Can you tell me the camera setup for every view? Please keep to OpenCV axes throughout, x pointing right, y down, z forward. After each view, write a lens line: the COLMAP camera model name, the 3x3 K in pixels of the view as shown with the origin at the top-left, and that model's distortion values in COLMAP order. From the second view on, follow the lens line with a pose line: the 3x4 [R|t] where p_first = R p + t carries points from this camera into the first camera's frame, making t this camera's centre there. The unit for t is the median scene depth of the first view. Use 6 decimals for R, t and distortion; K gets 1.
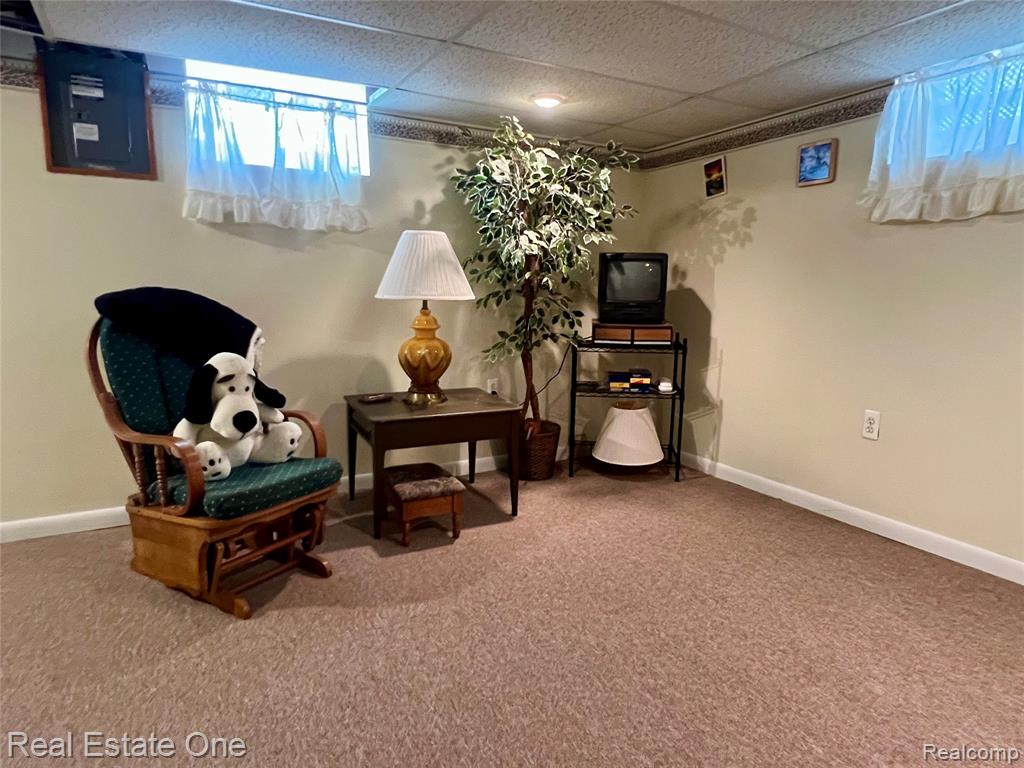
lens RADIAL K [[627.1, 0, 512.0], [0, 627.1, 384.0], [0, 0, 1]] dist [0.001199, -0.001407]
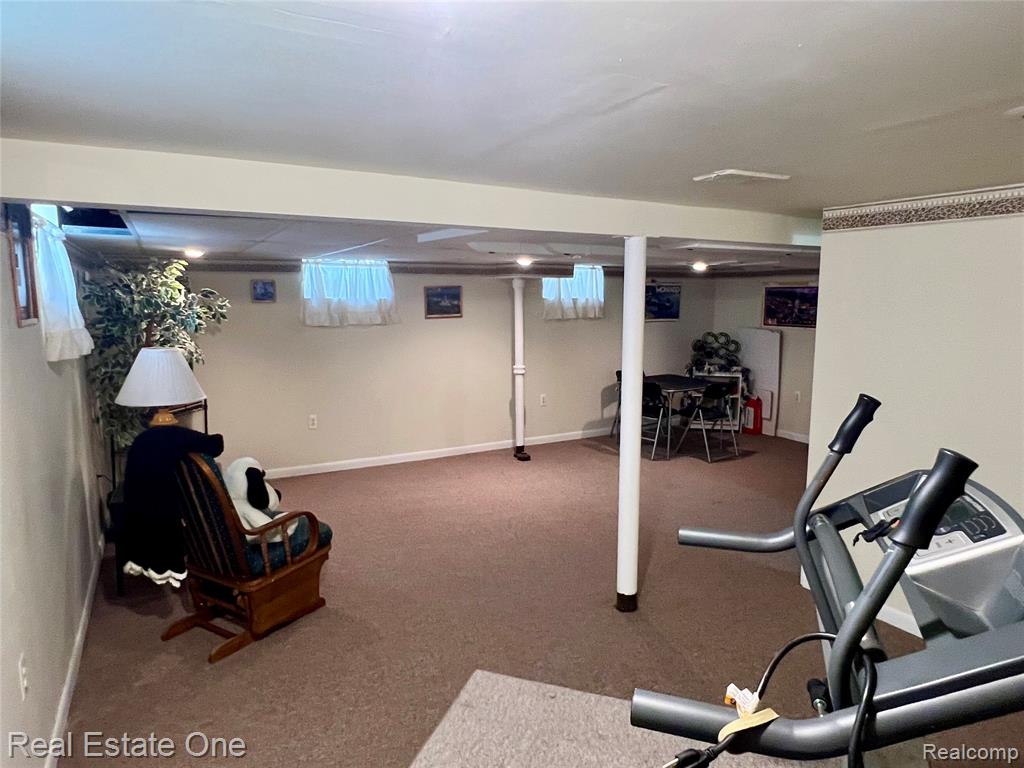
lens RADIAL K [[627.1, 0, 512.0], [0, 627.1, 384.0], [0, 0, 1]] dist [0.001199, -0.001407]
pose [[0.001082, -0.145664, 0.989334, -1.428127], [0.150339, 0.978114, 0.143848, -0.252129], [-0.988634, 0.148579, 0.022957, 0.293045]]
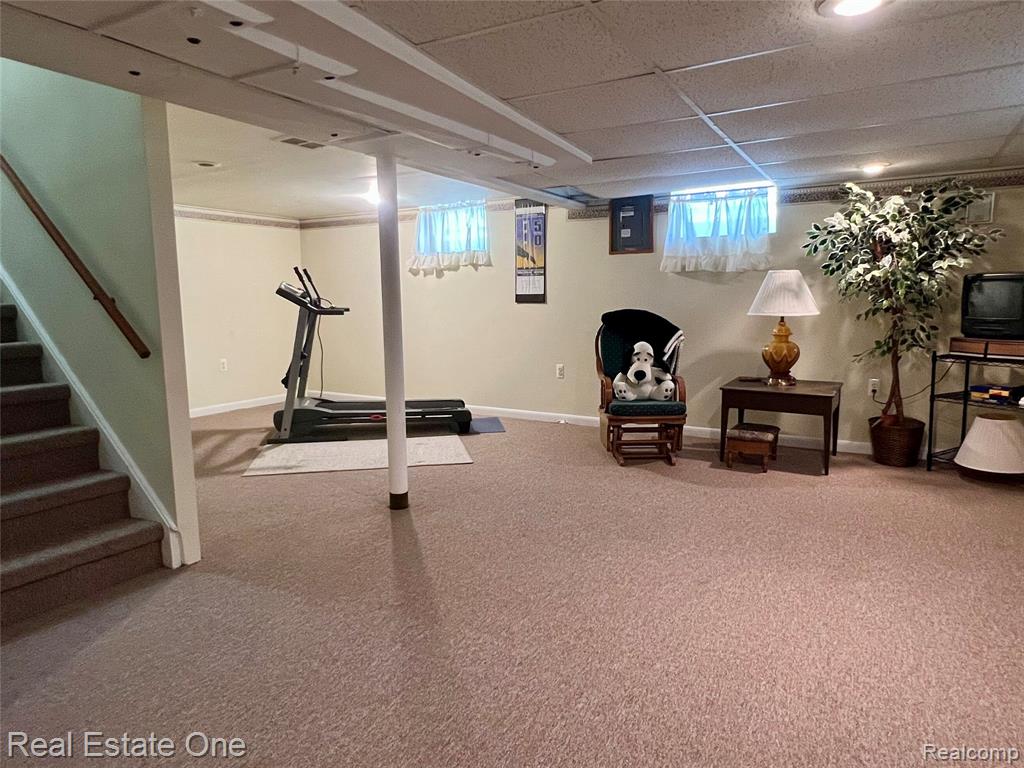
lens RADIAL K [[627.1, 0, 512.0], [0, 627.1, 384.0], [0, 0, 1]] dist [0.001199, -0.001407]
pose [[0.502132, 0.102132, -0.858739, 0.851762], [-0.113462, 0.992198, 0.051660, 0.022876], [0.857316, 0.071494, 0.509802, -0.299351]]
